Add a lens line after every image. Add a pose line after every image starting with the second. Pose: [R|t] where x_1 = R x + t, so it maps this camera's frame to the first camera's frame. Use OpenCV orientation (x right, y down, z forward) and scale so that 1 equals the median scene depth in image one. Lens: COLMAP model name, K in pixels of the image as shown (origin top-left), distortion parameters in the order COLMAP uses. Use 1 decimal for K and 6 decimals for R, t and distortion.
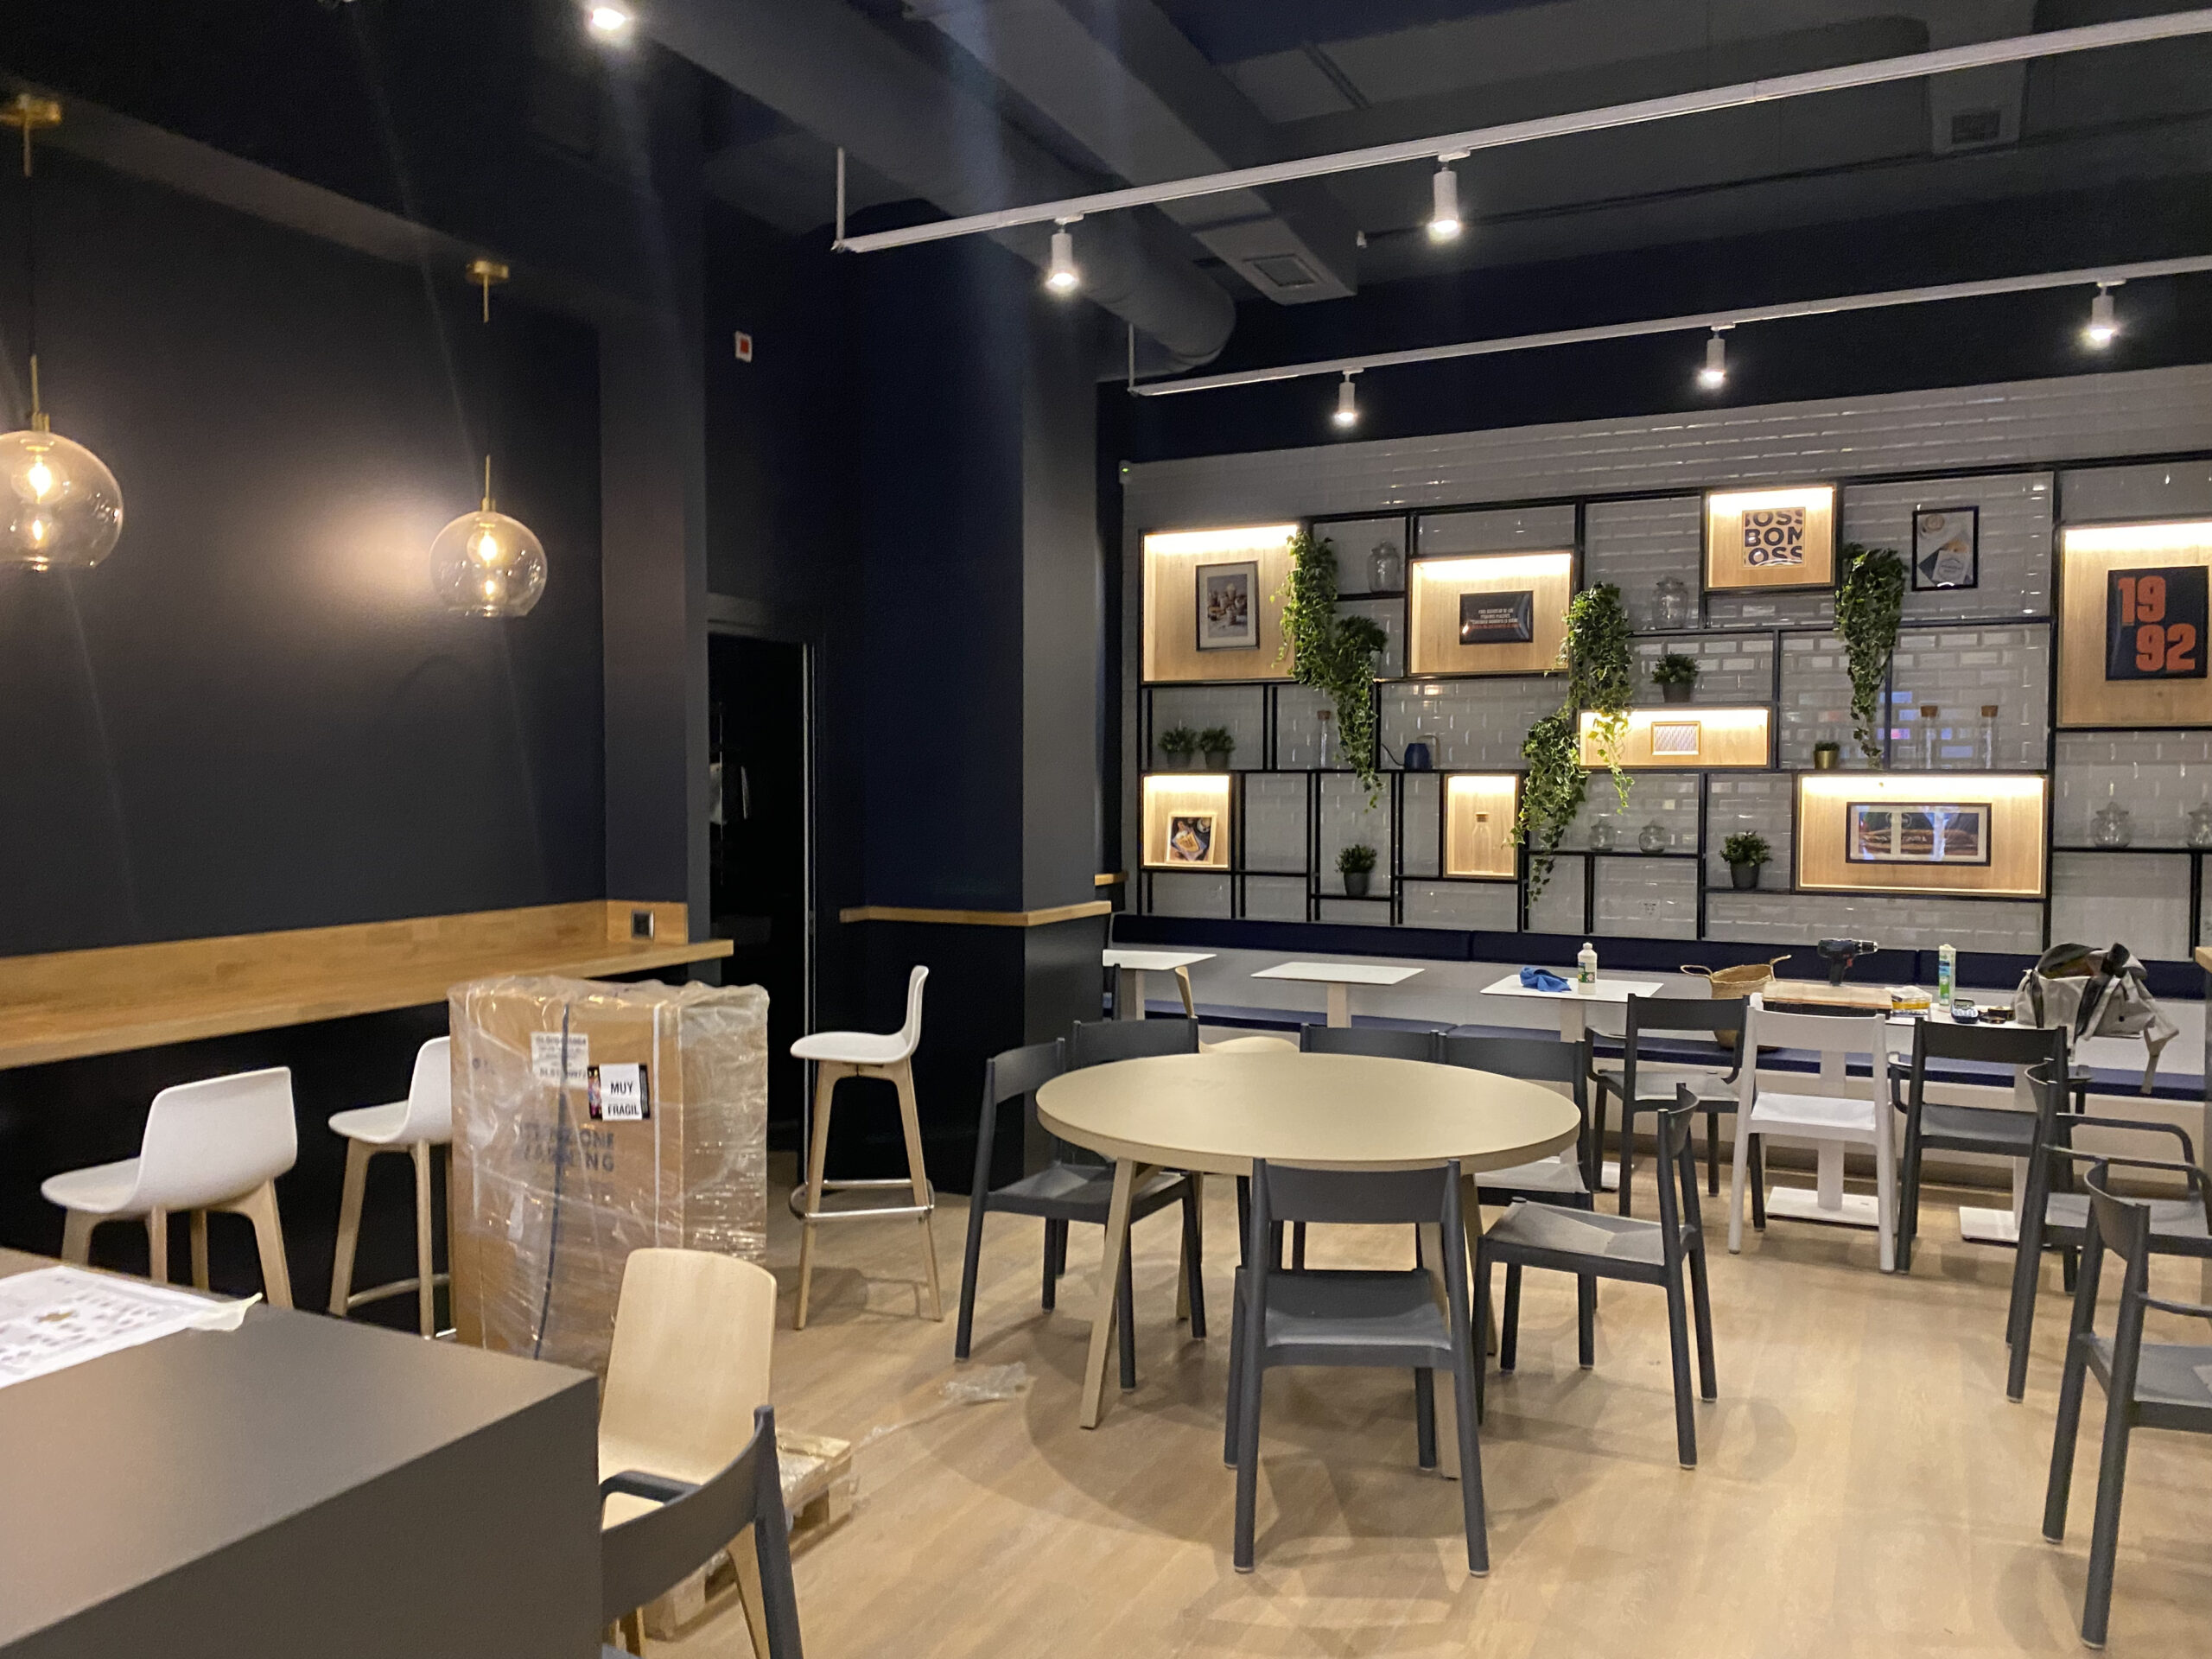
lens RADIAL K [[1669.6, 0, 1063.7], [0, 1669.6, 840.3], [0, 0, 1]] dist [0.008689, -0.008344]
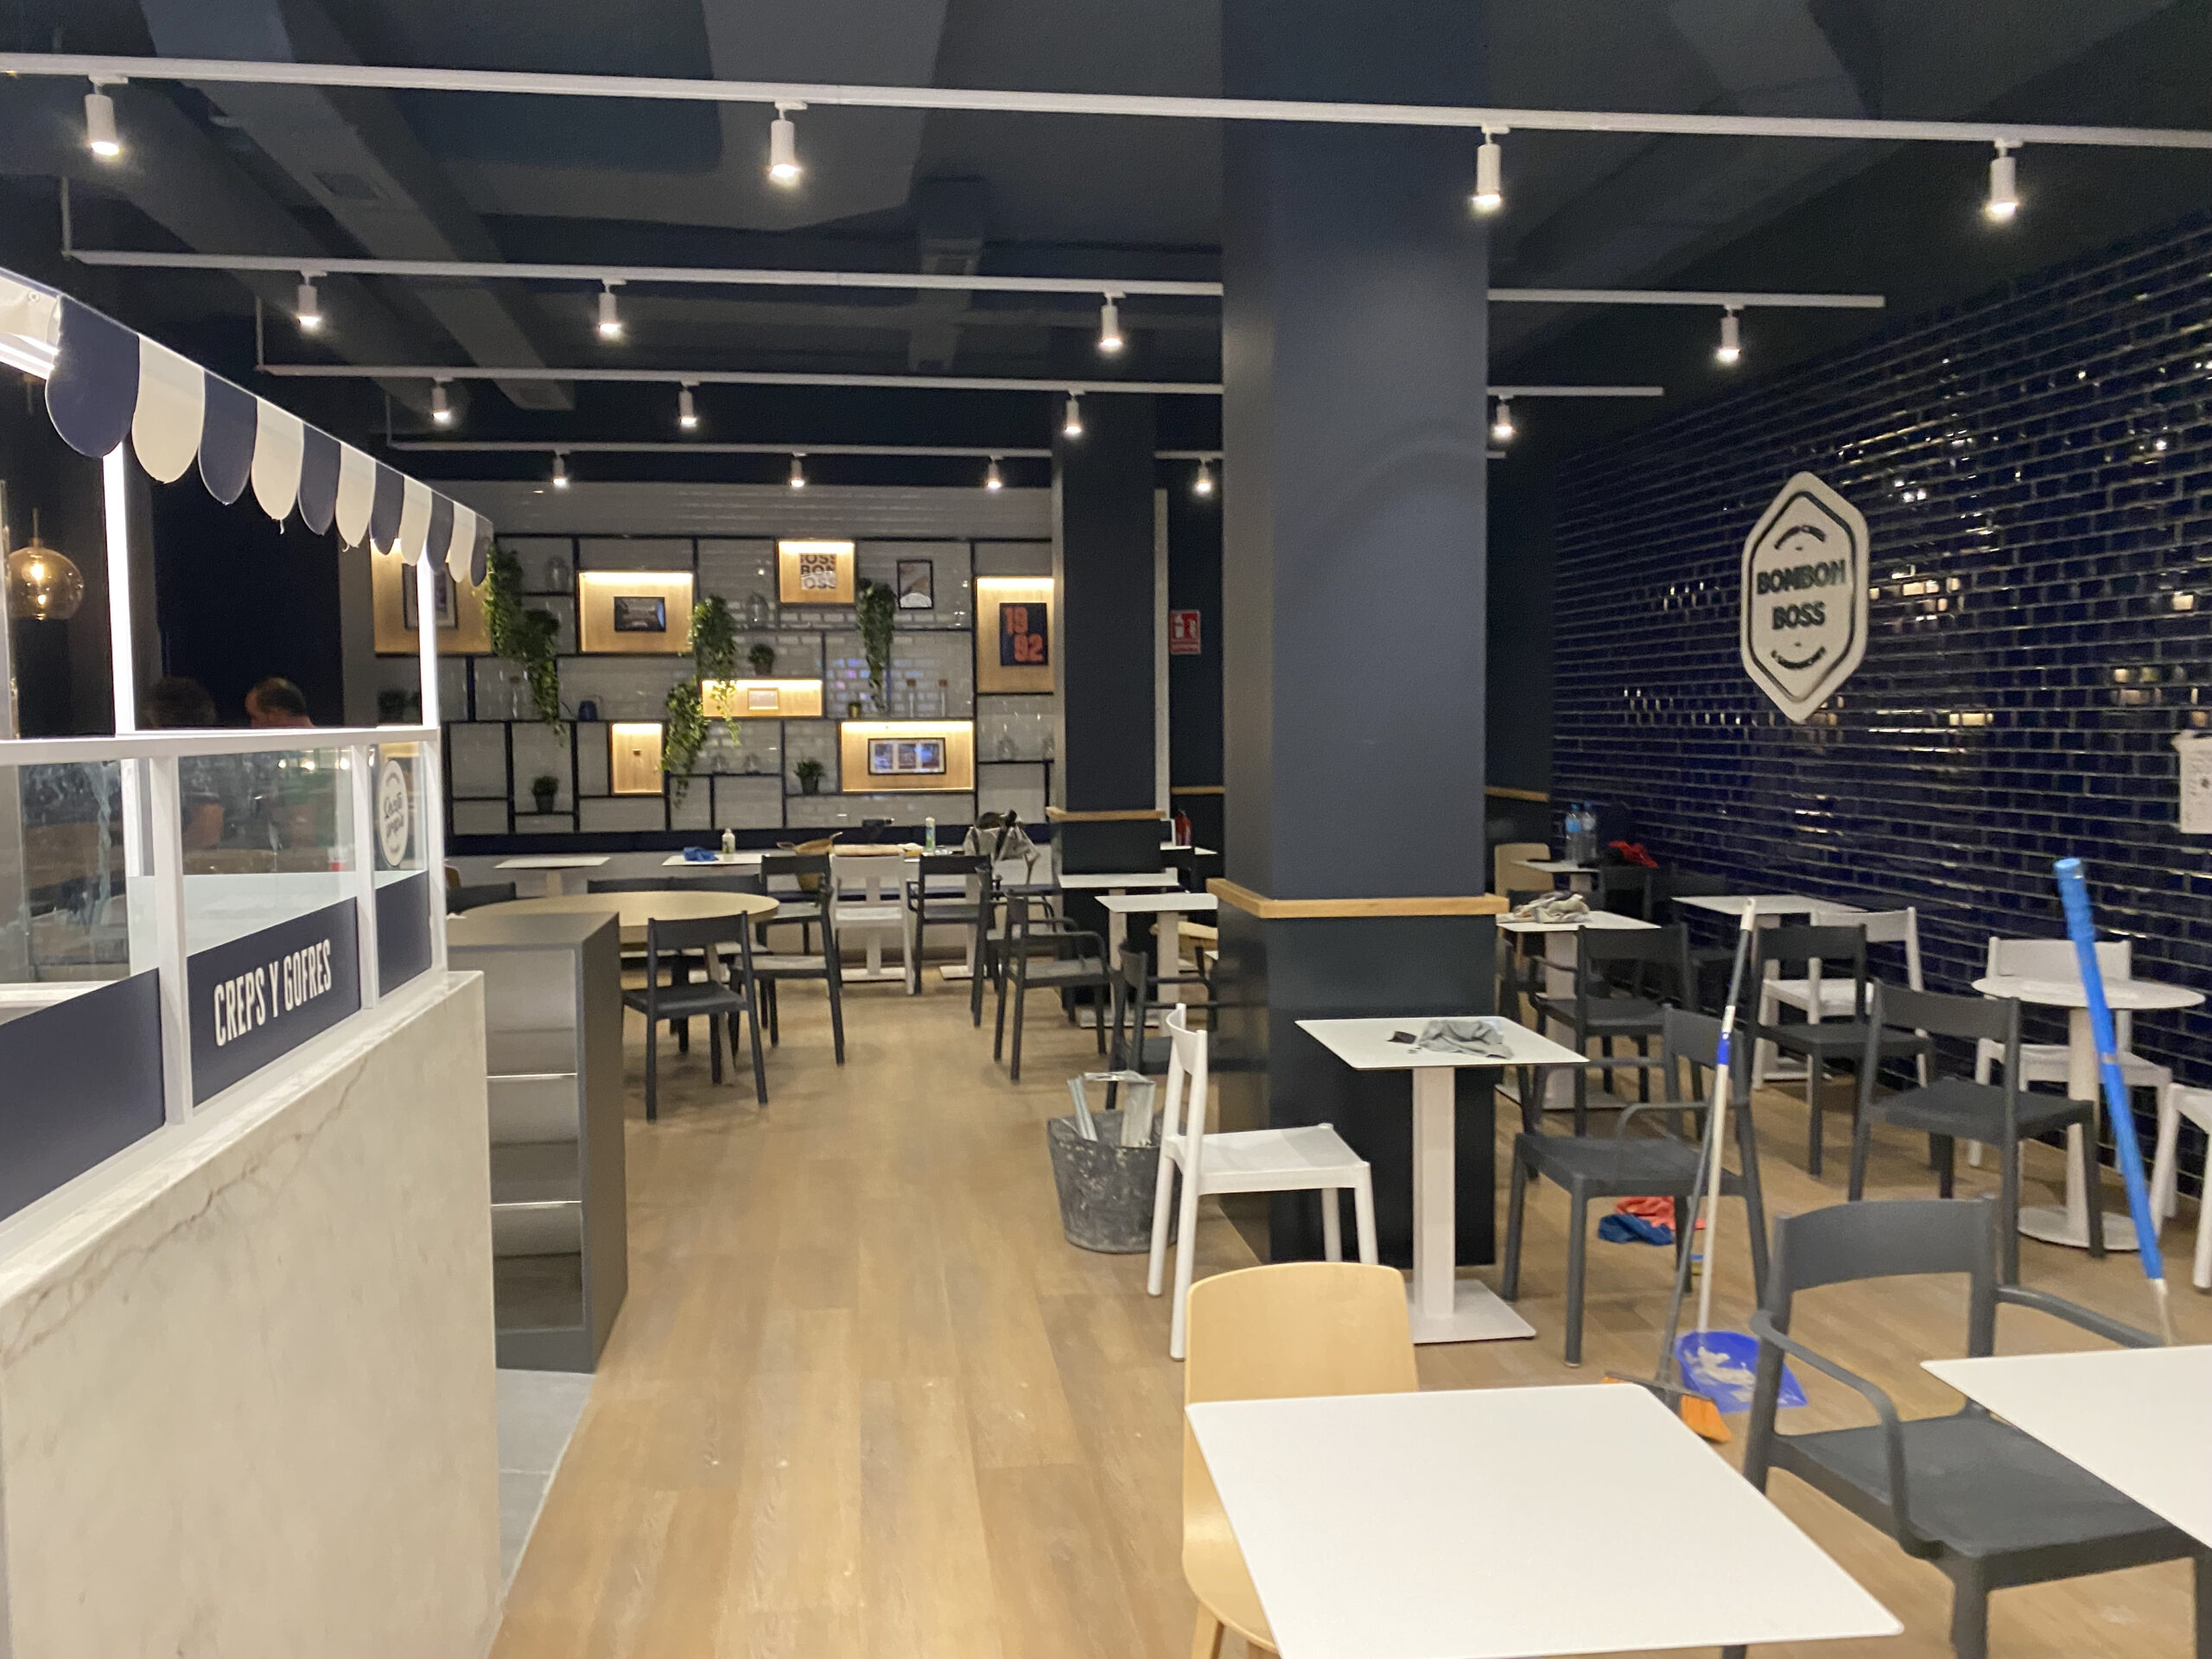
lens RADIAL K [[1669.6, 0, 1103.1], [0, 1669.6, 829.8], [0, 0, 1]] dist [0.008689, -0.008344]
pose [[0.813033, -0.047023, 0.580316, -0.283684], [0.031516, 0.998826, 0.036779, 0.013389], [-0.581365, -0.011613, 0.813560, -0.442097]]
